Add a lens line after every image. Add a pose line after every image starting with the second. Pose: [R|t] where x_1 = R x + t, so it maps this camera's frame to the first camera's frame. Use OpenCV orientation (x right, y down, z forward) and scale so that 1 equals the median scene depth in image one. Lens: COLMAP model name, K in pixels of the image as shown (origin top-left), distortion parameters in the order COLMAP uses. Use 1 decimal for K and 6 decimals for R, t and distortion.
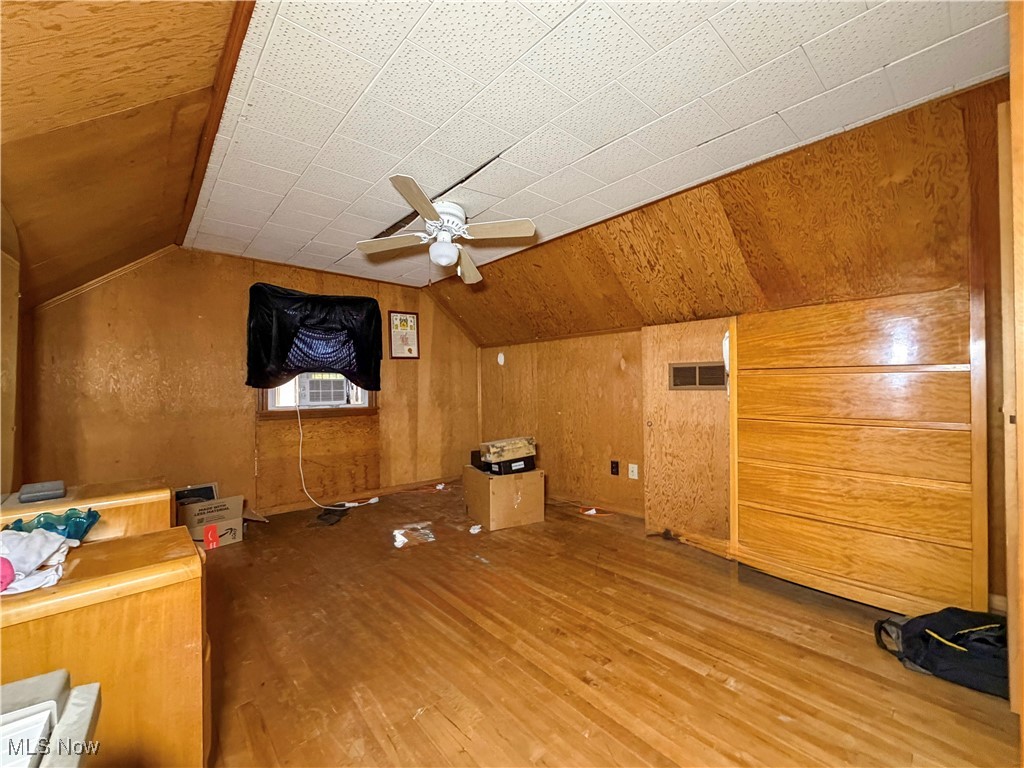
lens RADIAL K [[410.6, 0, 512.3], [0, 410.6, 383.8], [0, 0, 1]] dist [-0.003470, -0.000337]
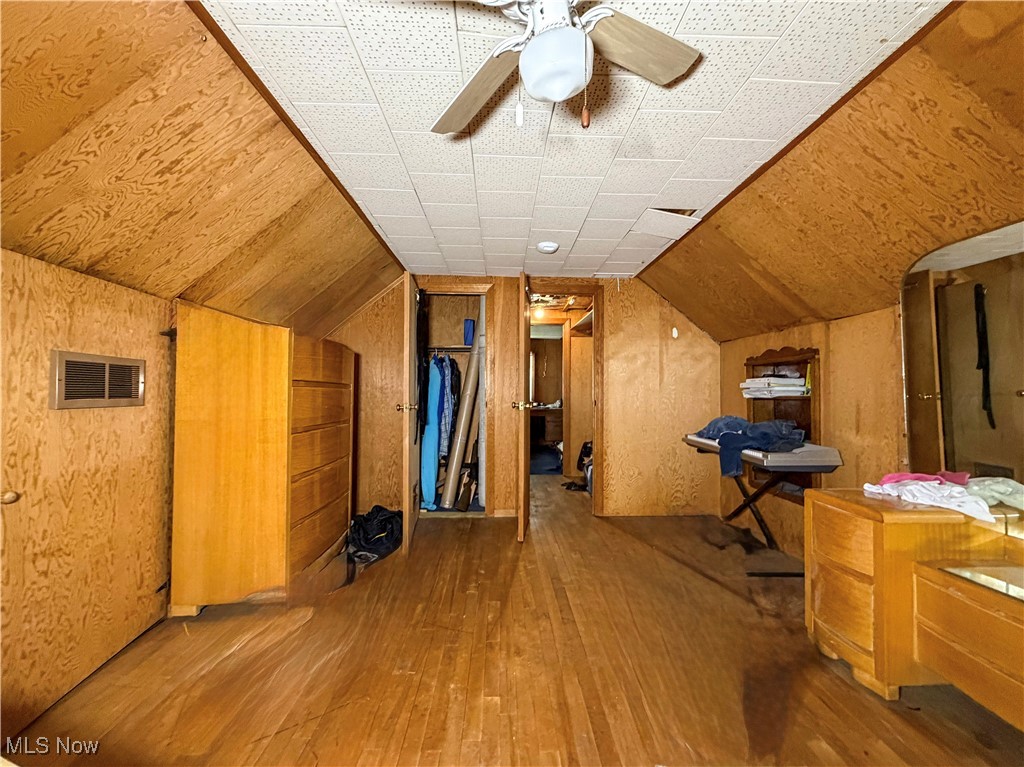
lens RADIAL K [[410.6, 0, 514.0], [0, 410.6, 383.0], [0, 0, 1]] dist [-0.003470, -0.000337]
pose [[-0.769464, 0.015121, 0.638511, -0.311456], [-0.003916, 0.999589, -0.028392, -0.003374], [-0.638678, -0.024347, -0.769089, 1.072113]]
